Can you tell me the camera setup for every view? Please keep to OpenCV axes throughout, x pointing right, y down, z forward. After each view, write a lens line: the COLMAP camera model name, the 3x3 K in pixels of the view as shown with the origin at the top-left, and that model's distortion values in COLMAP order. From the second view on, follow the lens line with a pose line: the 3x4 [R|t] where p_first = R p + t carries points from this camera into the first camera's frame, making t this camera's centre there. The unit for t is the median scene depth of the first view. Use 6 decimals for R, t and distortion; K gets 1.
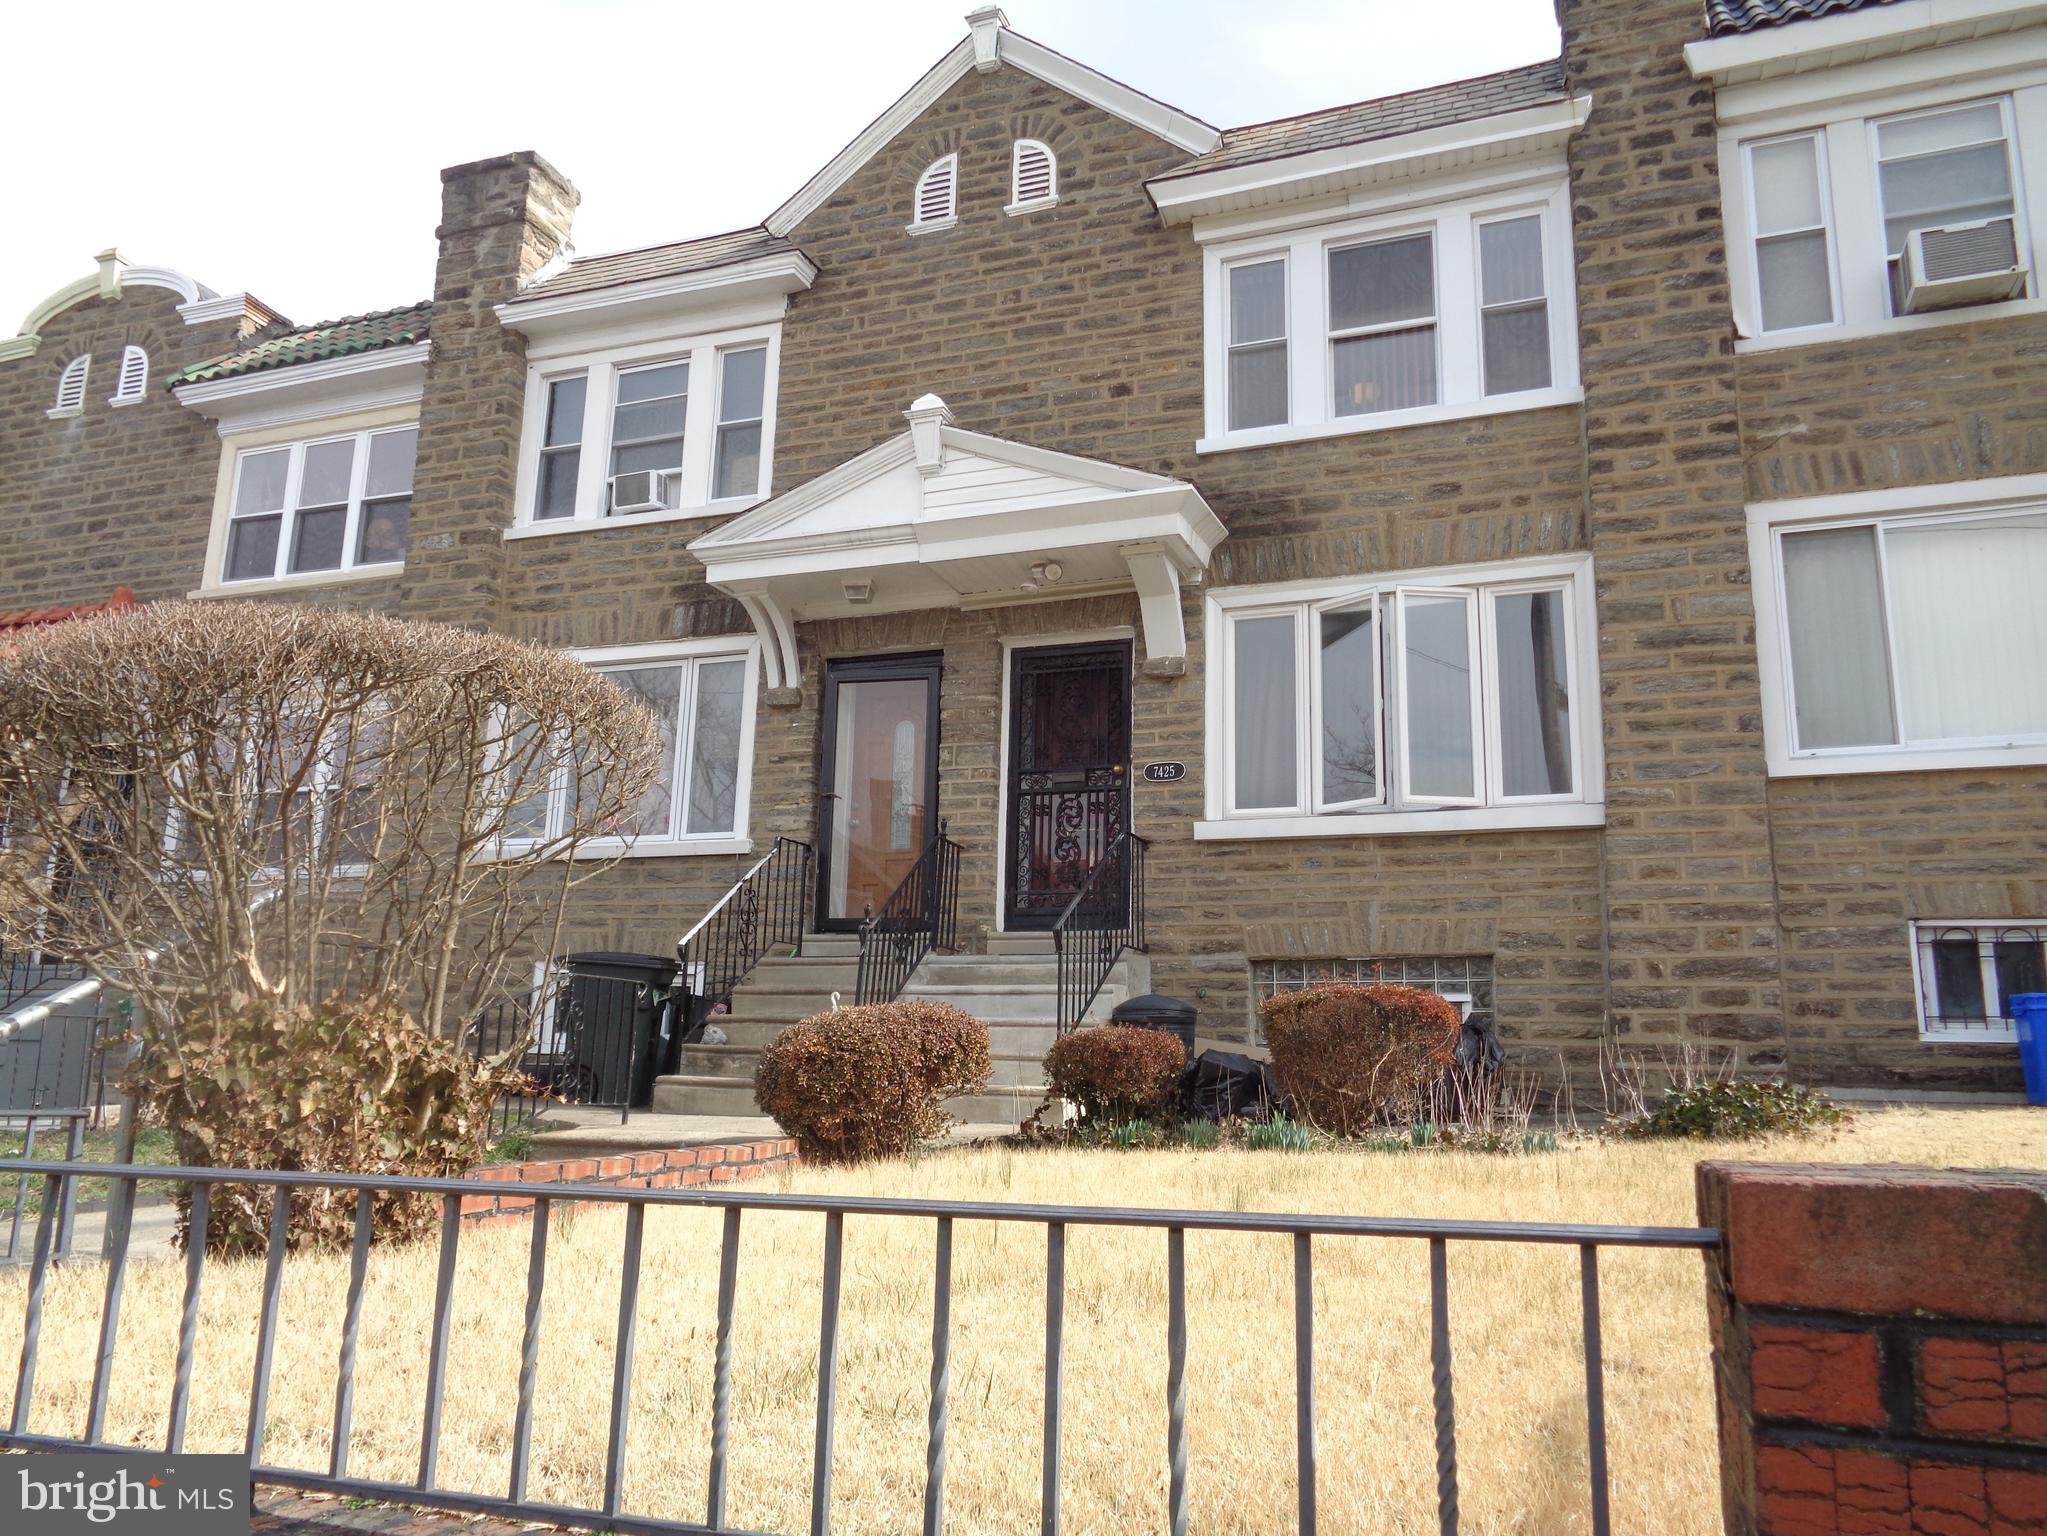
lens RADIAL K [[1517.2, 0, 1030.3], [0, 1517.2, 766.8], [0, 0, 1]] dist [0.008261, -0.003567]
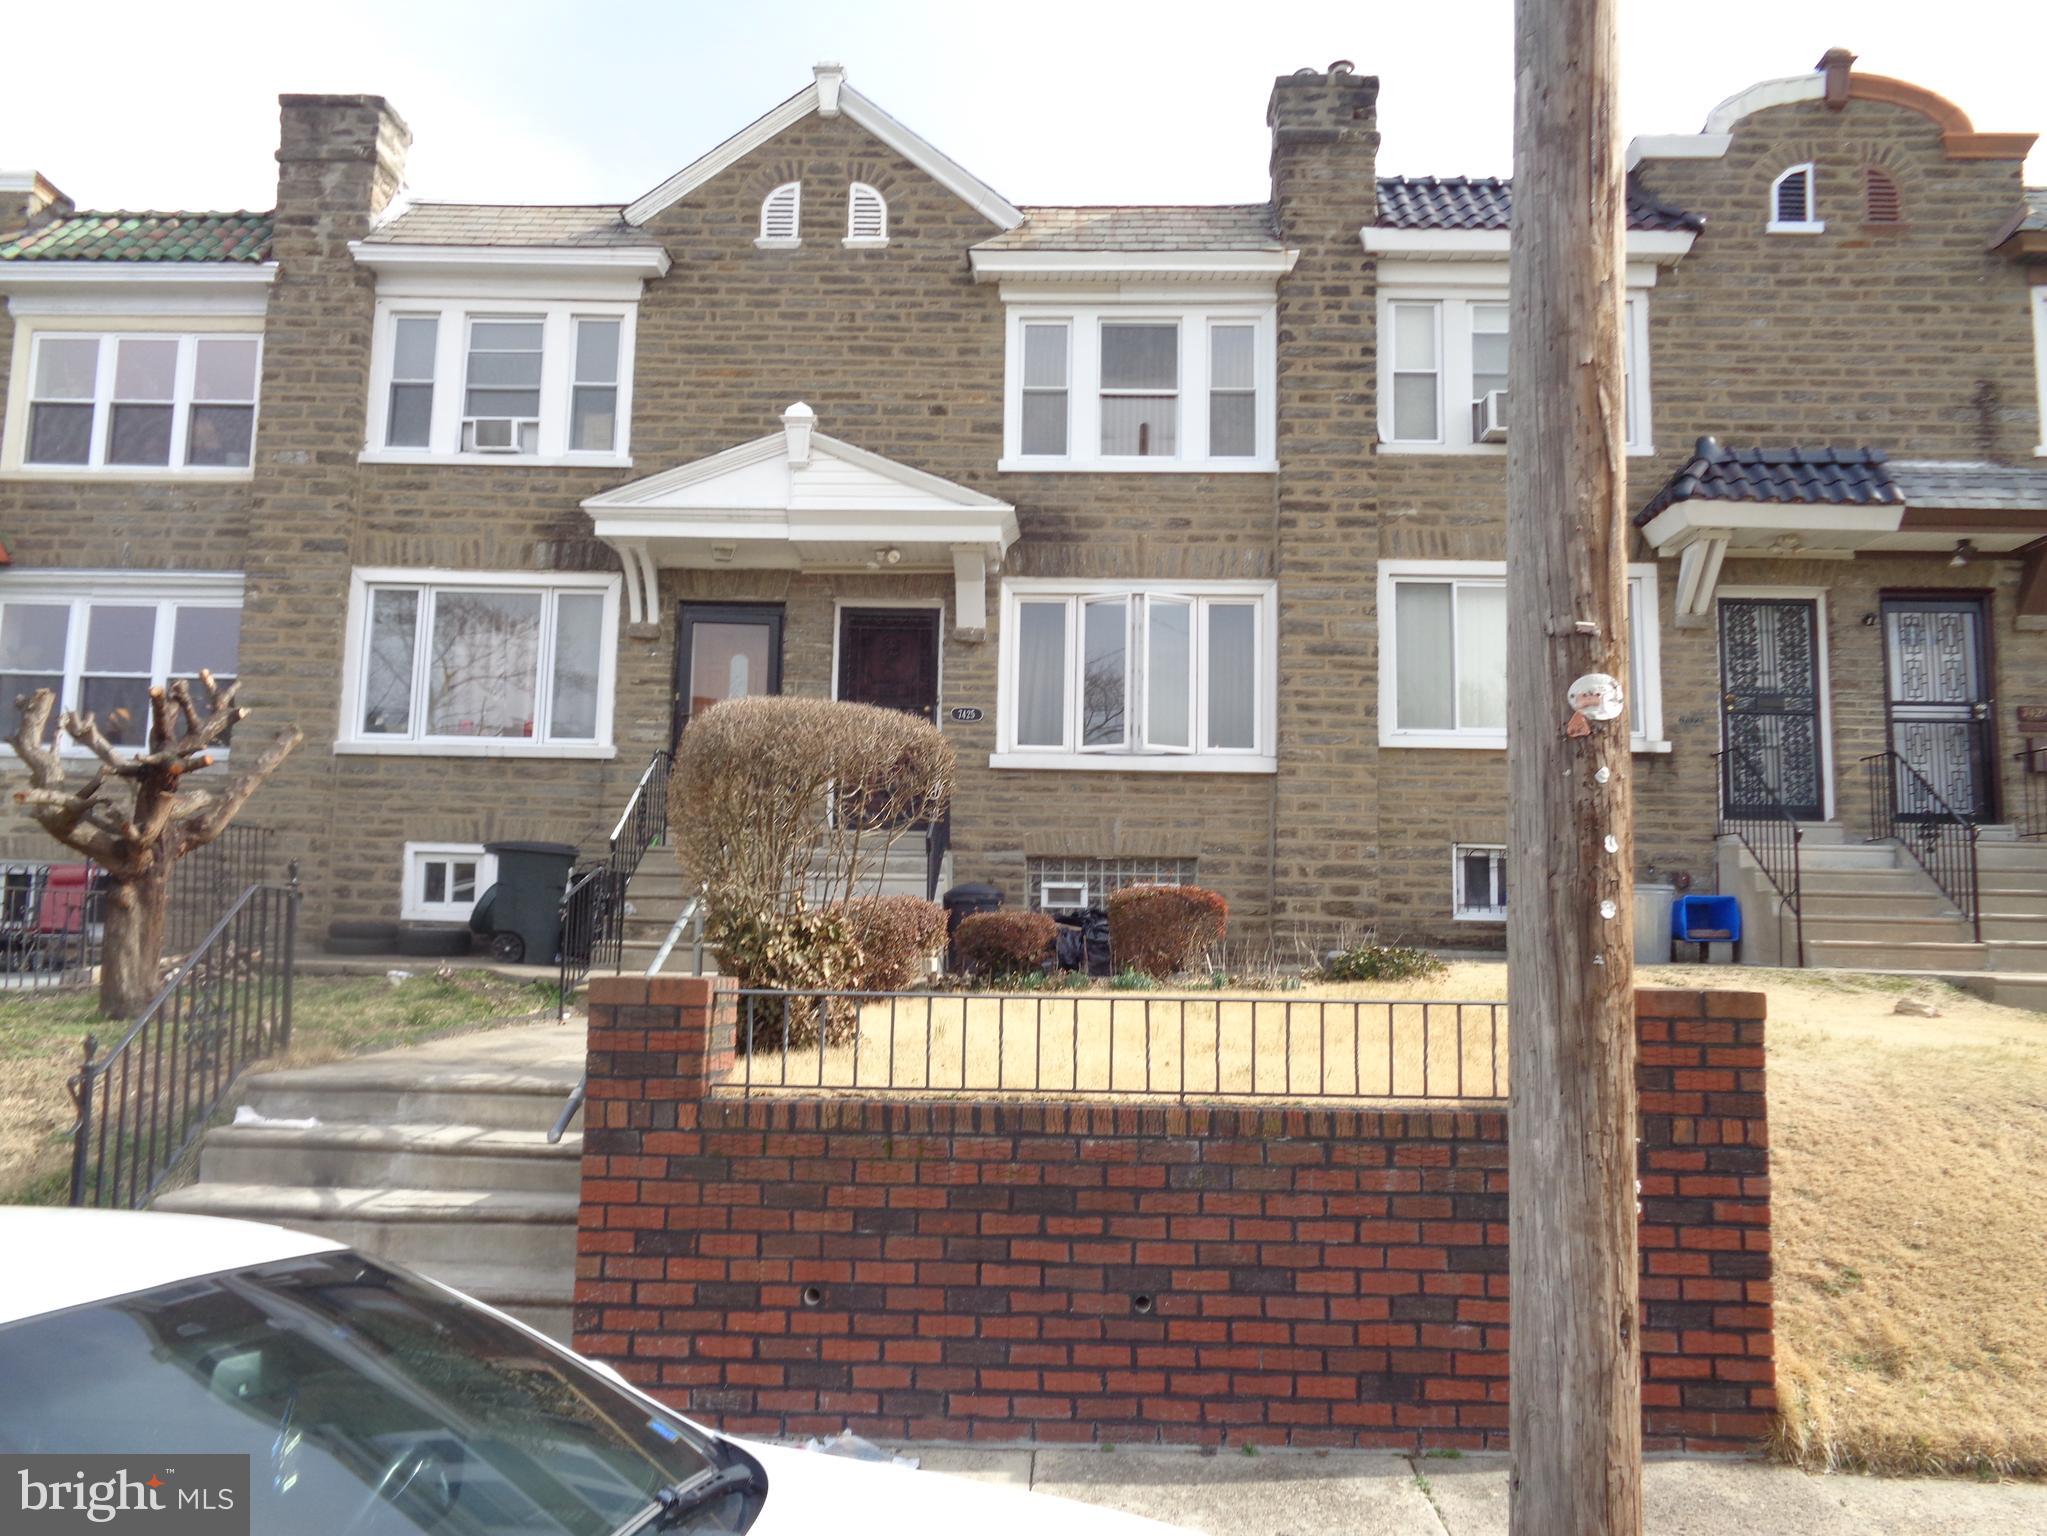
lens RADIAL K [[1517.2, 0, 1020.6], [0, 1517.2, 769.2], [0, 0, 1]] dist [0.008261, -0.003567]
pose [[0.946686, 0.035026, 0.320247, -0.281053], [-0.066527, 0.993900, 0.087956, -0.066869], [-0.315213, -0.104572, 0.943242, -0.266259]]
